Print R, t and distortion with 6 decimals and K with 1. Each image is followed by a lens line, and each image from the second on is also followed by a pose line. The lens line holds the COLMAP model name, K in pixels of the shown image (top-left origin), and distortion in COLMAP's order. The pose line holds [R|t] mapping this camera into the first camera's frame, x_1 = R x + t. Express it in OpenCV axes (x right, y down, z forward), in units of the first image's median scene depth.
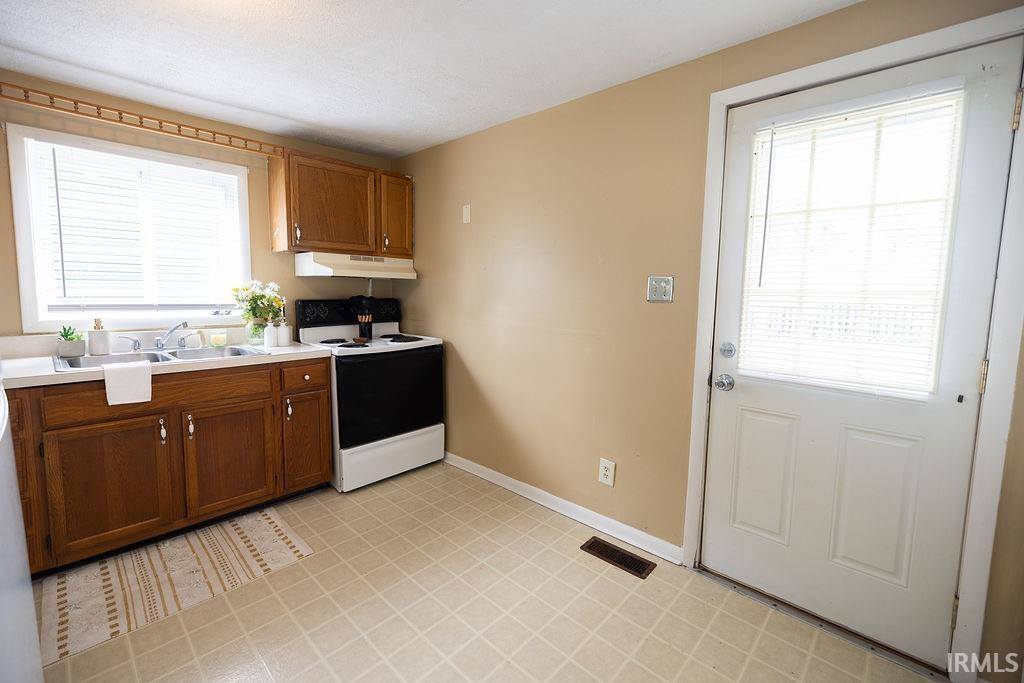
lens RADIAL K [[440.4, 0, 508.1], [0, 440.4, 330.6], [0, 0, 1]] dist [-0.000710, 0.000327]
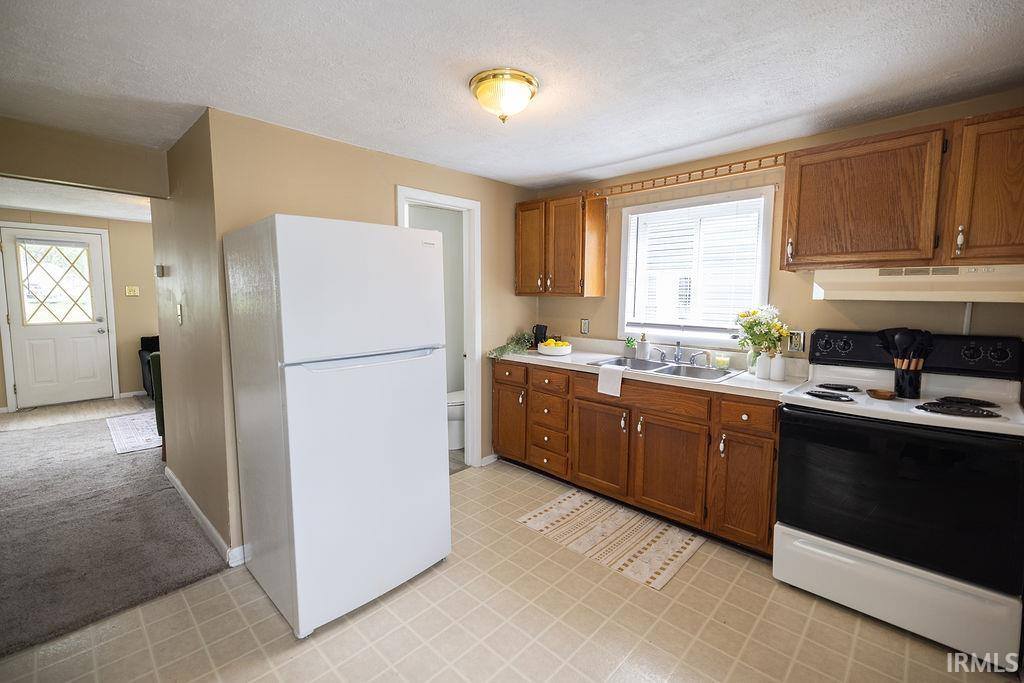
lens RADIAL K [[440.4, 0, 508.1], [0, 440.4, 330.6], [0, 0, 1]] dist [-0.000710, 0.000327]
pose [[-0.013502, 0.059698, -0.998125, 0.392132], [-0.104001, 0.992718, 0.060782, -0.065070], [0.994485, 0.104627, -0.007195, 0.503872]]
